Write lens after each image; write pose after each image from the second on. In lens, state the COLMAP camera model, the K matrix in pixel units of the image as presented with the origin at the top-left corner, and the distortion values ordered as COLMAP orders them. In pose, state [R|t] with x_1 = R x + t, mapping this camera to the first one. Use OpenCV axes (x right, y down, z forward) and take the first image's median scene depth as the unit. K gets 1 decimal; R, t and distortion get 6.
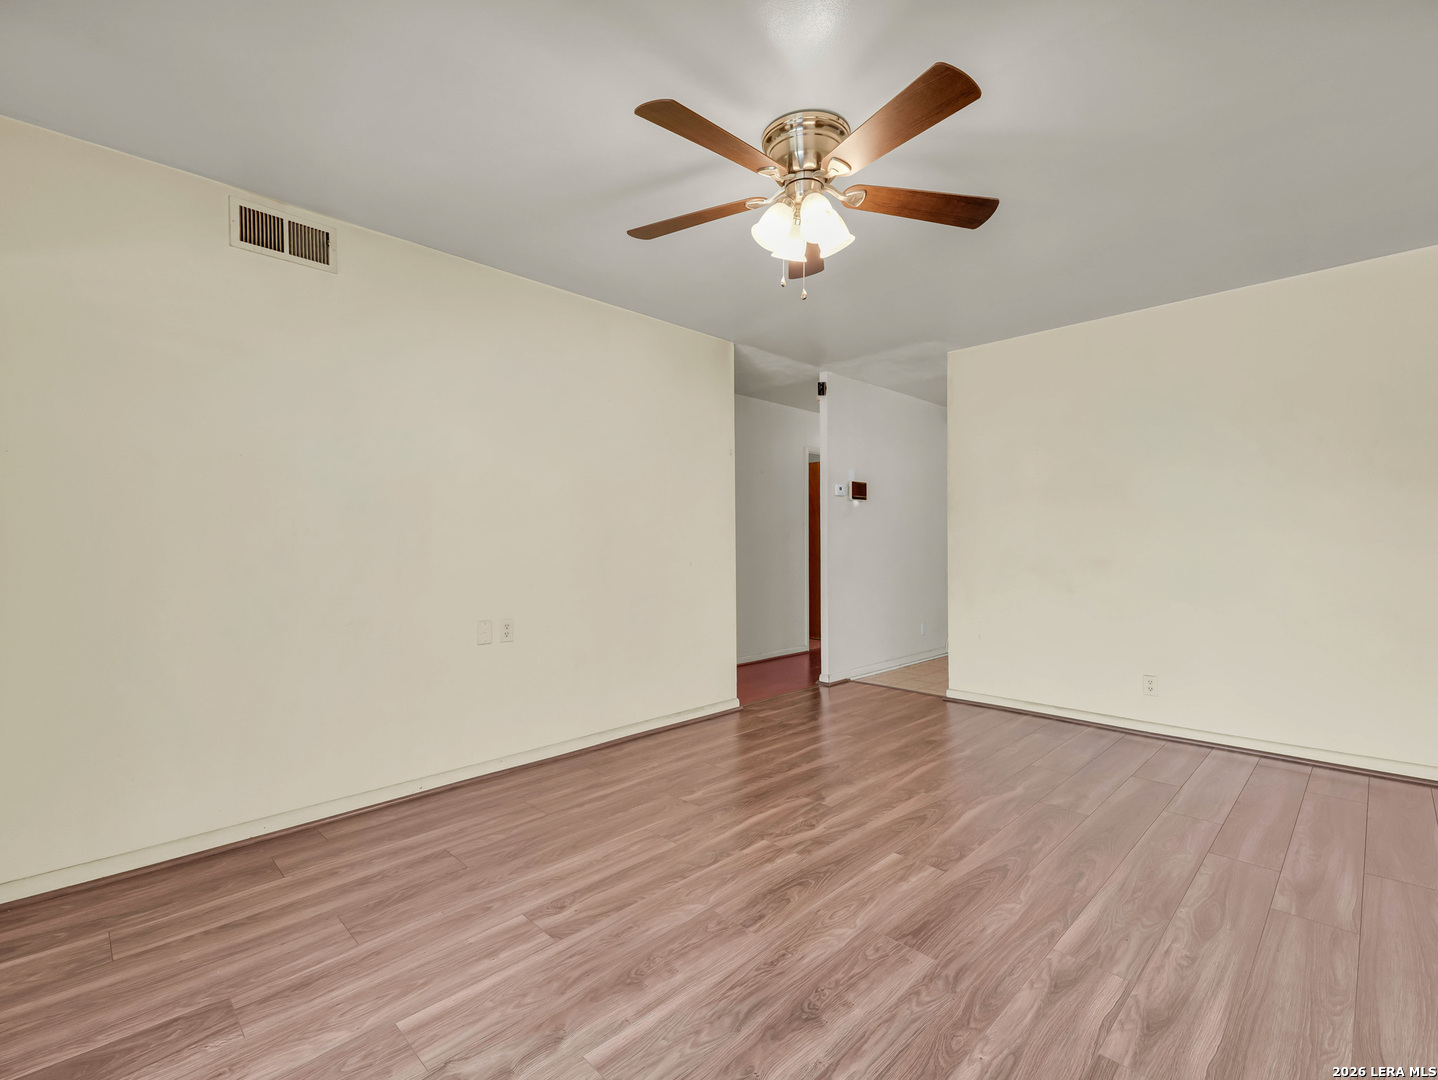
lens RADIAL K [[657.2, 0, 716.6], [0, 657.2, 544.8], [0, 0, 1]] dist [0.029032, -0.008515]
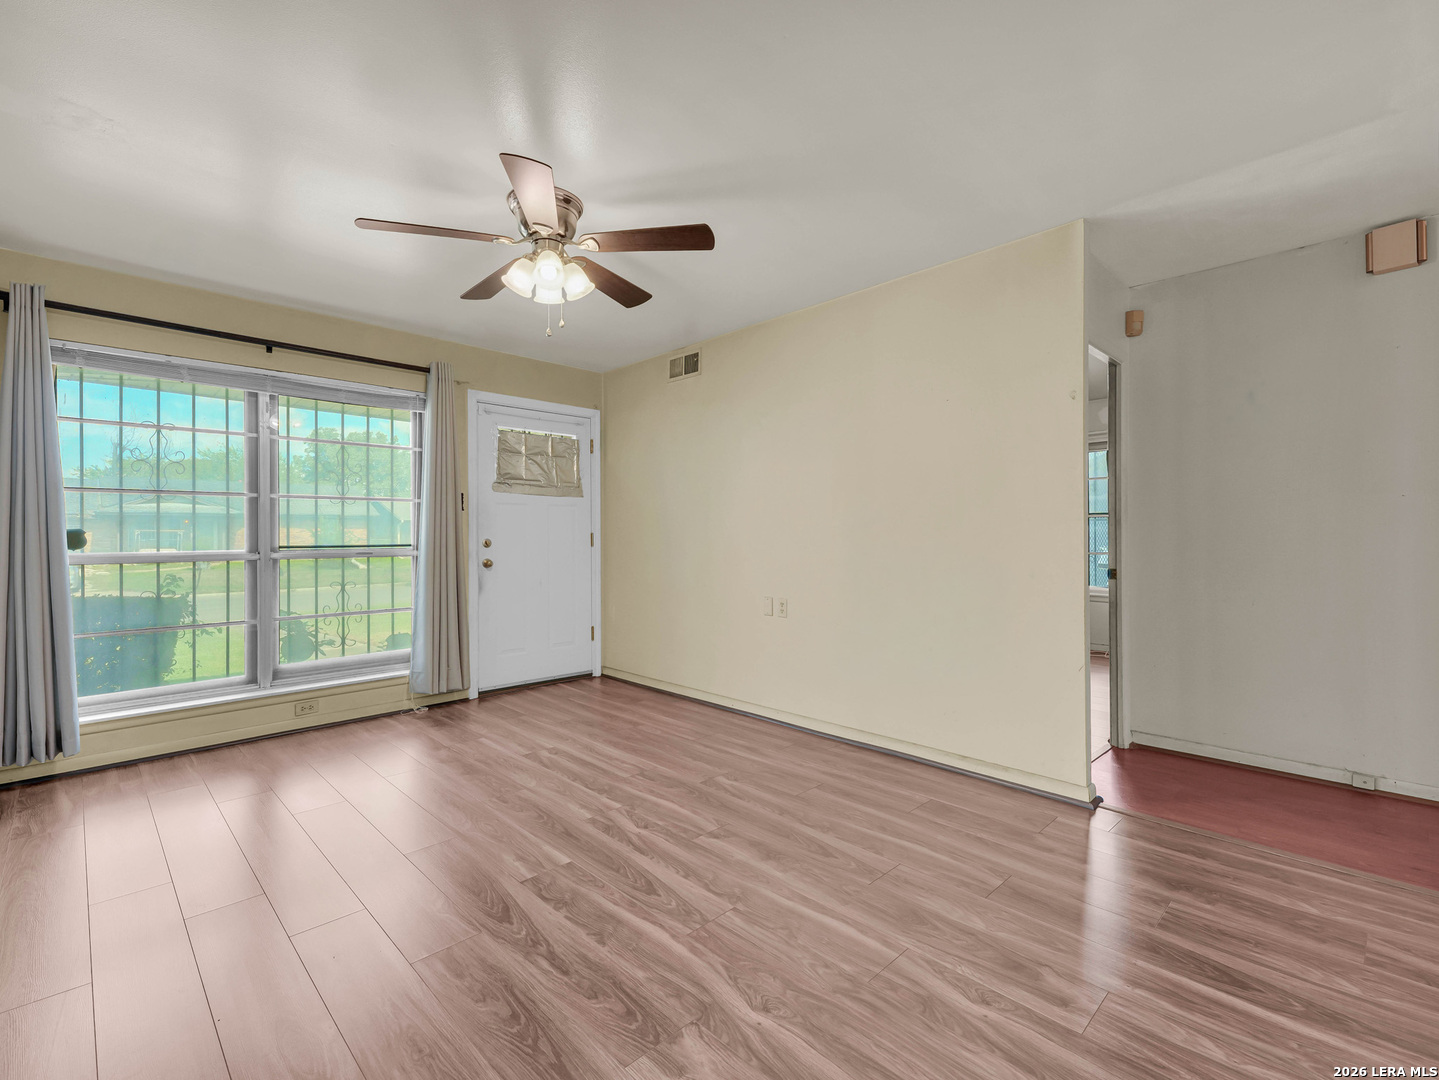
lens RADIAL K [[657.7, 0, 717.5], [0, 657.7, 527.9], [0, 0, 1]] dist [0.029032, -0.008515]
pose [[-0.017133, -0.007610, -0.999824, 1.140936], [0.000372, 0.999971, -0.007618, -0.010506], [0.999853, -0.000502, -0.017130, 1.139233]]
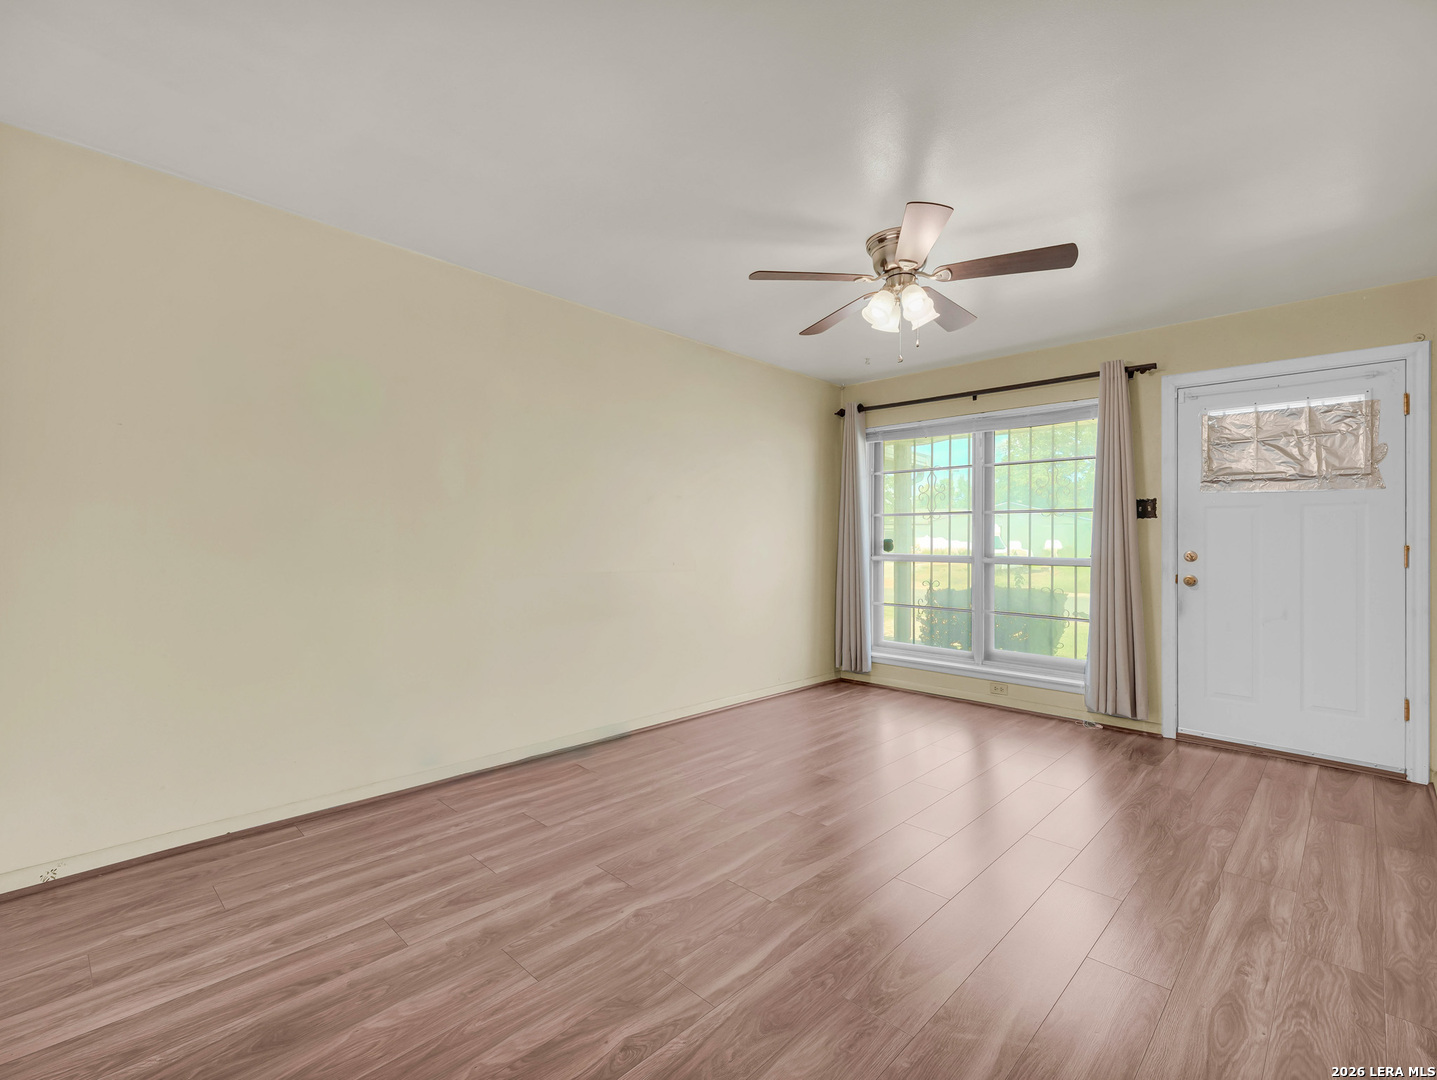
lens RADIAL K [[656.8, 0, 717.9], [0, 656.8, 543.2], [0, 0, 1]] dist [0.029032, -0.008515]
pose [[-0.999783, -0.003690, -0.020490, 0.442966], [-0.003857, 0.999959, 0.008156, -0.021695], [0.020459, 0.008233, -0.999757, 1.961535]]
